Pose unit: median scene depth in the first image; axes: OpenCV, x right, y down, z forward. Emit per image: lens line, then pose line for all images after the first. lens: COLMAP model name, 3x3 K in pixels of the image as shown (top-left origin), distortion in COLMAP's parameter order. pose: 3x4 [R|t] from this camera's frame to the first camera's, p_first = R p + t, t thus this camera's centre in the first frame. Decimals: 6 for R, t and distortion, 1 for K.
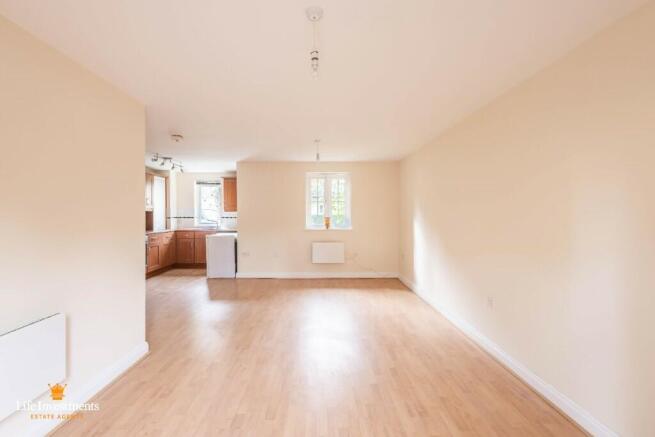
lens RADIAL K [[302.4, 0, 326.5], [0, 302.4, 222.2], [0, 0, 1]] dist [0.006445, 0.000243]
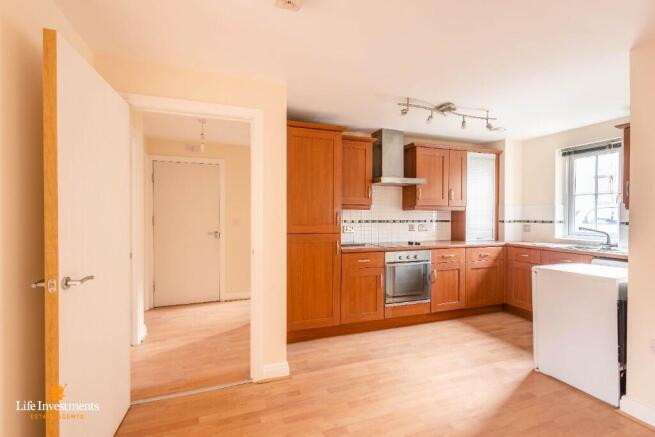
lens RADIAL K [[302.4, 0, 324.8], [0, 302.4, 219.1], [0, 0, 1]] dist [0.006445, 0.000243]
pose [[0.307326, 0.013319, -0.951511, -0.077605], [-0.029579, 0.999553, 0.004437, -0.012855], [0.951144, 0.026781, 0.307583, 0.540957]]
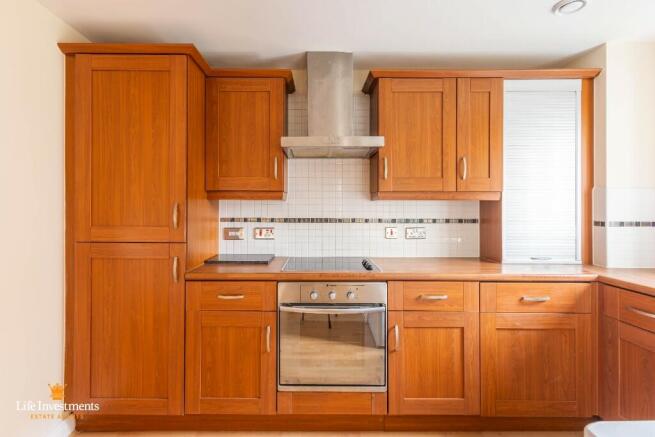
lens RADIAL K [[302.4, 0, 339.3], [0, 302.4, 205.1], [0, 0, 1]] dist [0.006445, 0.000243]
pose [[-0.034839, -0.010177, -0.999341, -0.266608], [-0.032140, 0.999442, -0.009057, -0.023134], [0.998876, 0.031803, -0.035147, 0.846061]]
